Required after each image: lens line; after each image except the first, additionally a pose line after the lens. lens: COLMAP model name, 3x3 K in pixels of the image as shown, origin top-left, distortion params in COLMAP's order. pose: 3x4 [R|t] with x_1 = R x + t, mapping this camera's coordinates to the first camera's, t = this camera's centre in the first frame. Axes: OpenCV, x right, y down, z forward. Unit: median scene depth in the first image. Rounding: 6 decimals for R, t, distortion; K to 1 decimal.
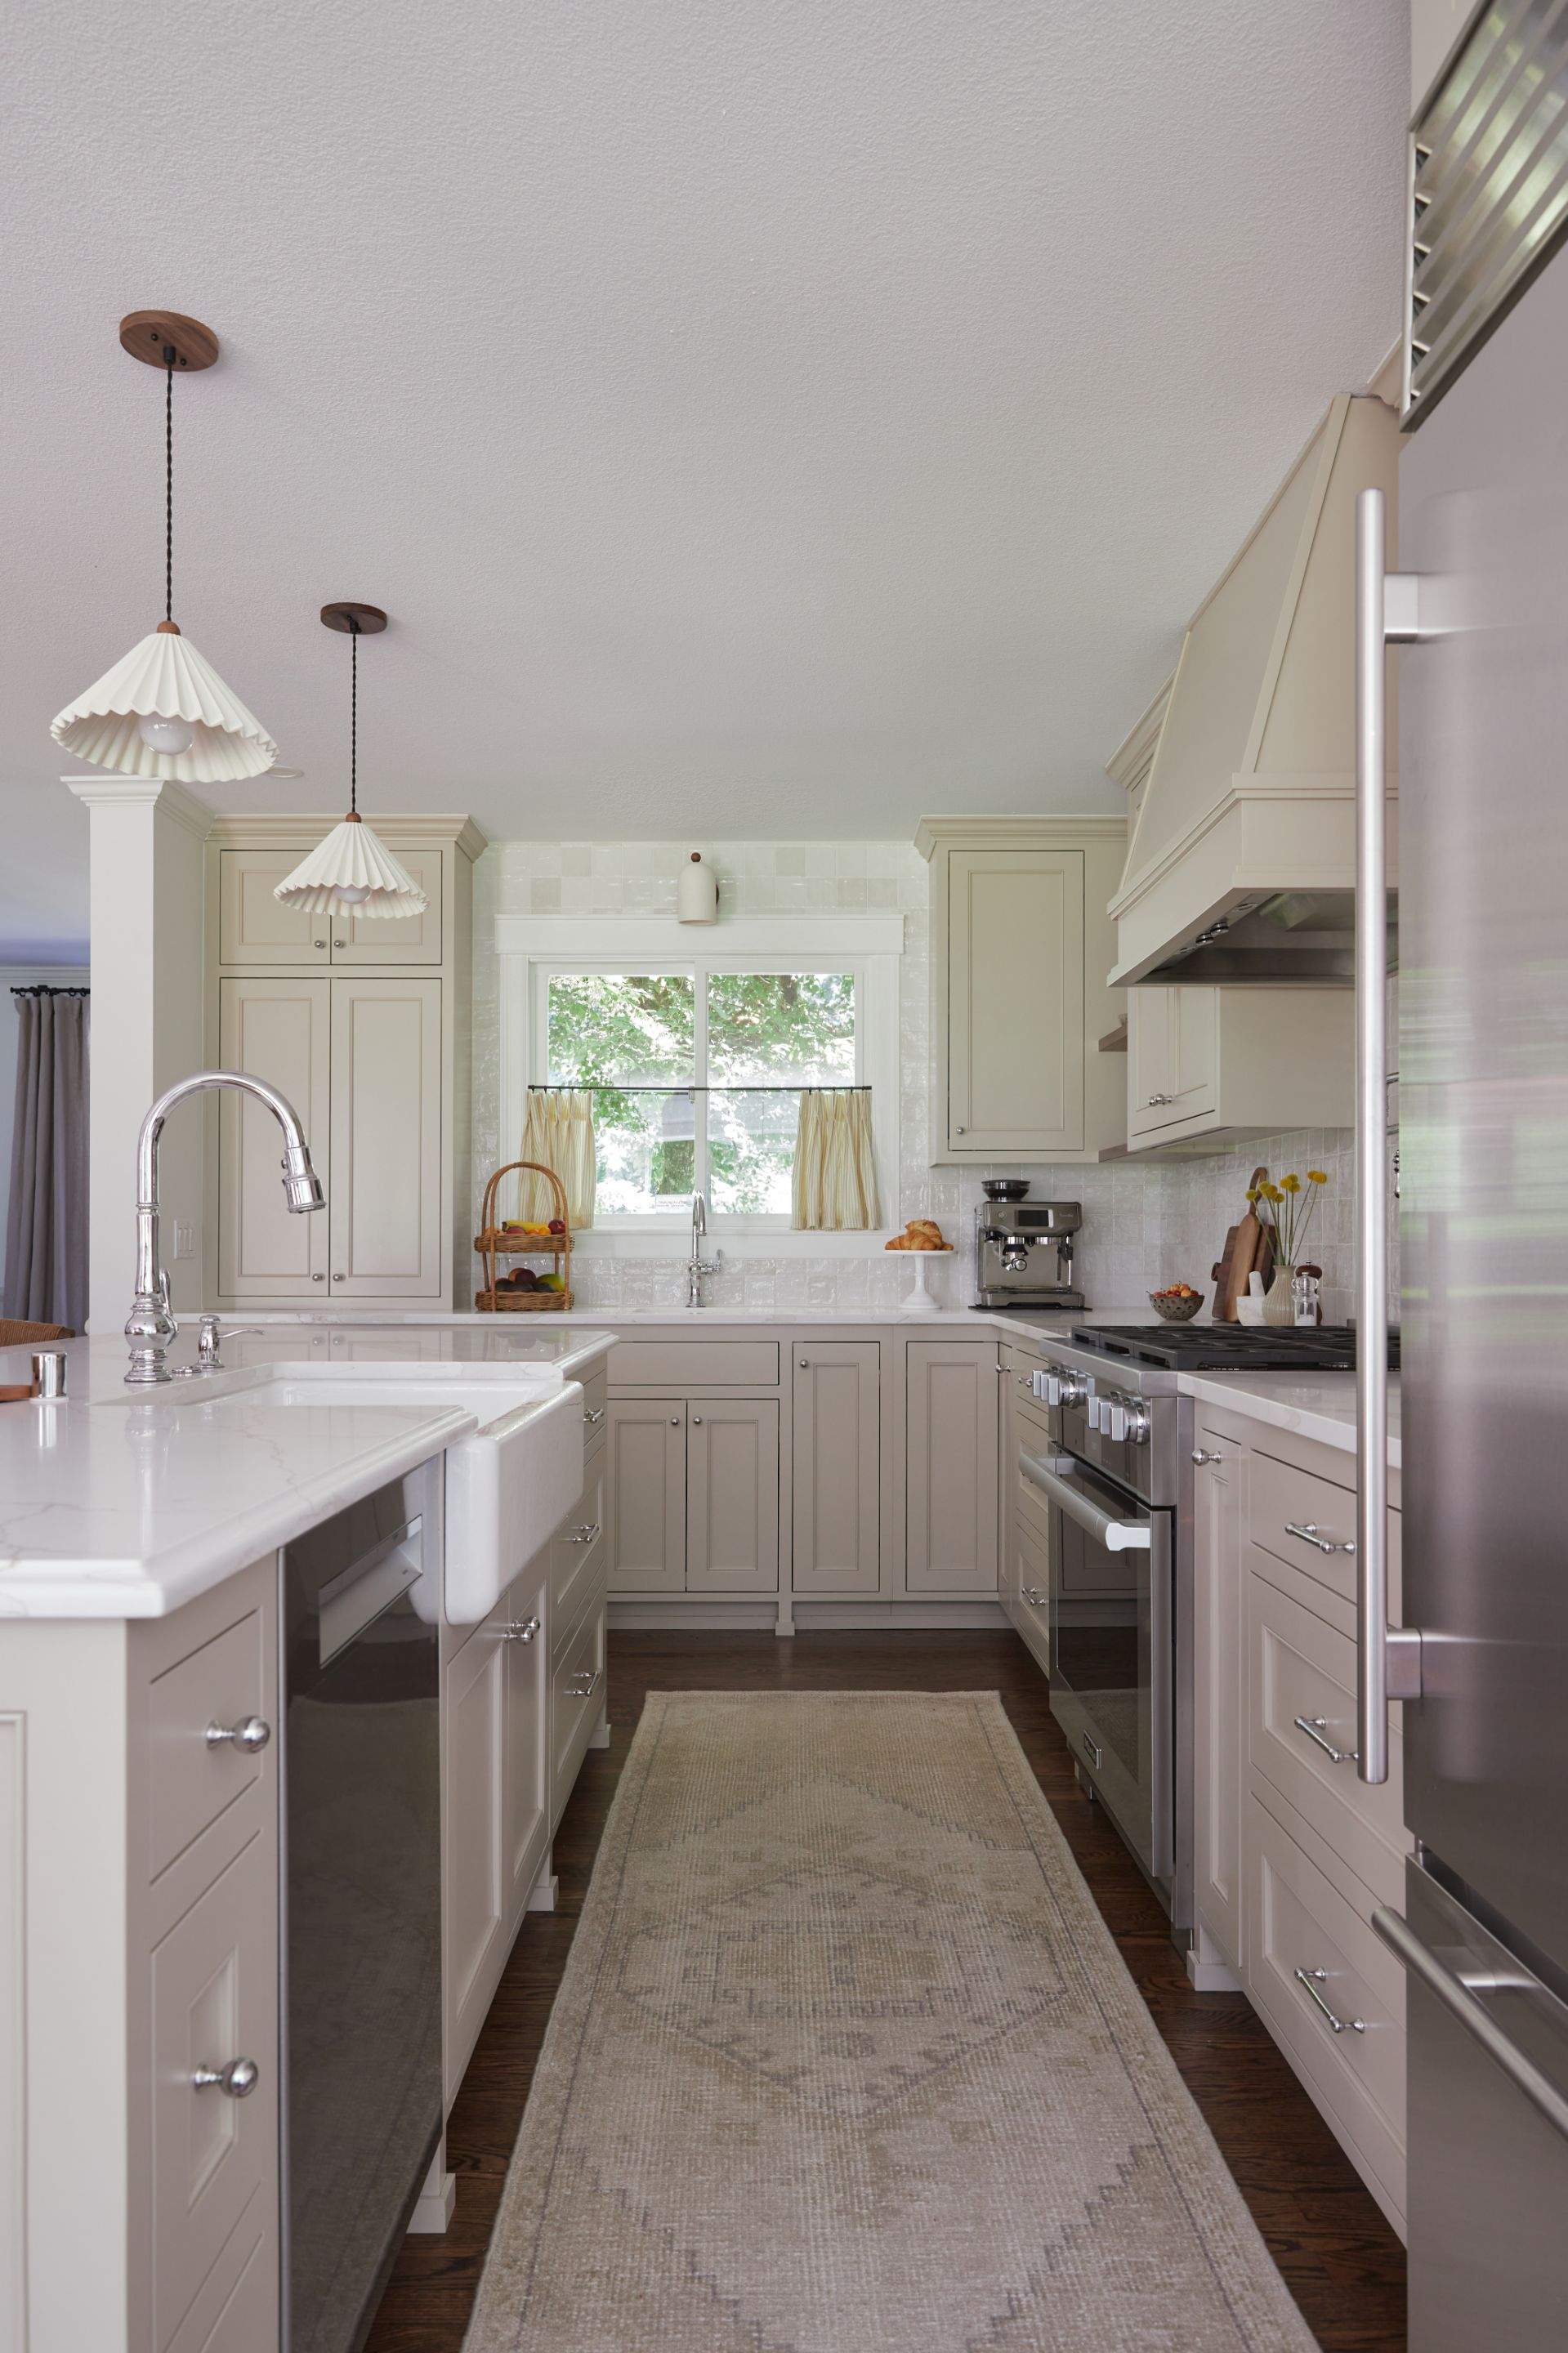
lens RADIAL K [[1722.4, 0, 786.4], [0, 1722.4, 1234.3], [0, 0, 1]] dist [-0.001055, 0.000105]
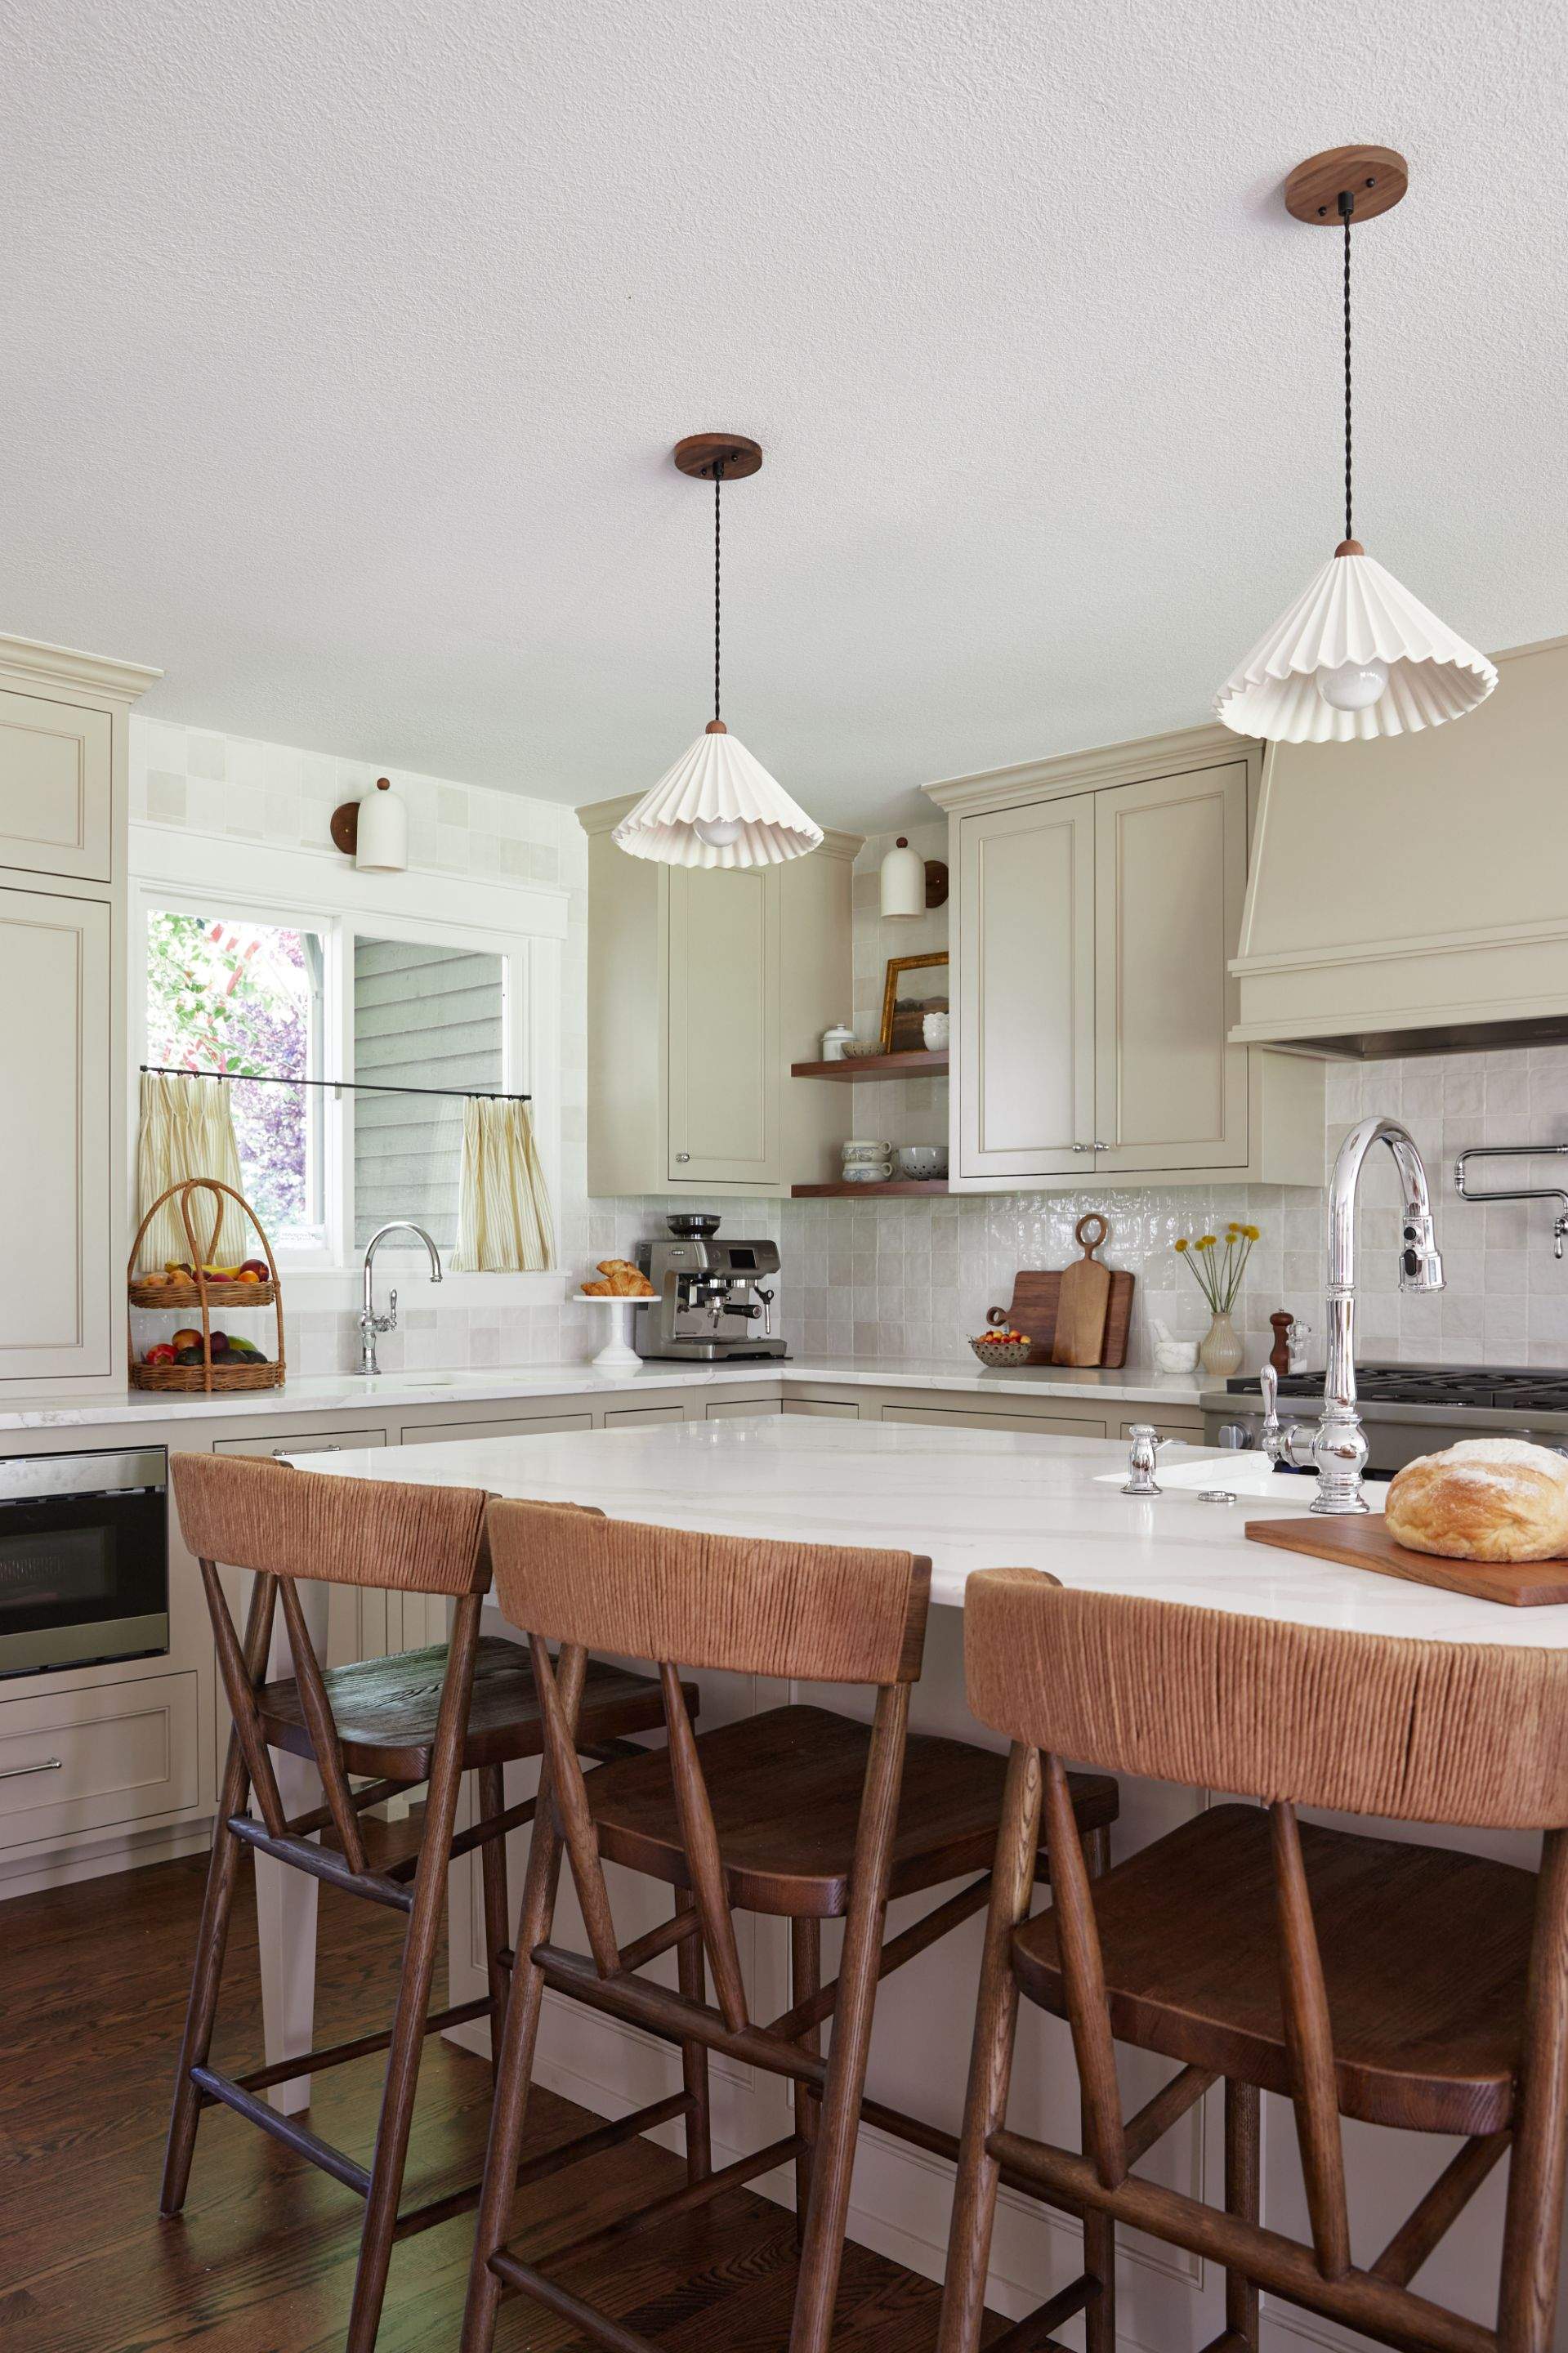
lens RADIAL K [[1941.0, 0, 782.3], [0, 1941.0, 1278.9], [0, 0, 1]] dist [-0.006099, -0.001902]
pose [[0.698558, -0.008588, 0.715502, -0.539336], [-0.005173, 0.999841, 0.017051, -0.015516], [-0.715535, -0.015612, 0.698402, 0.269000]]
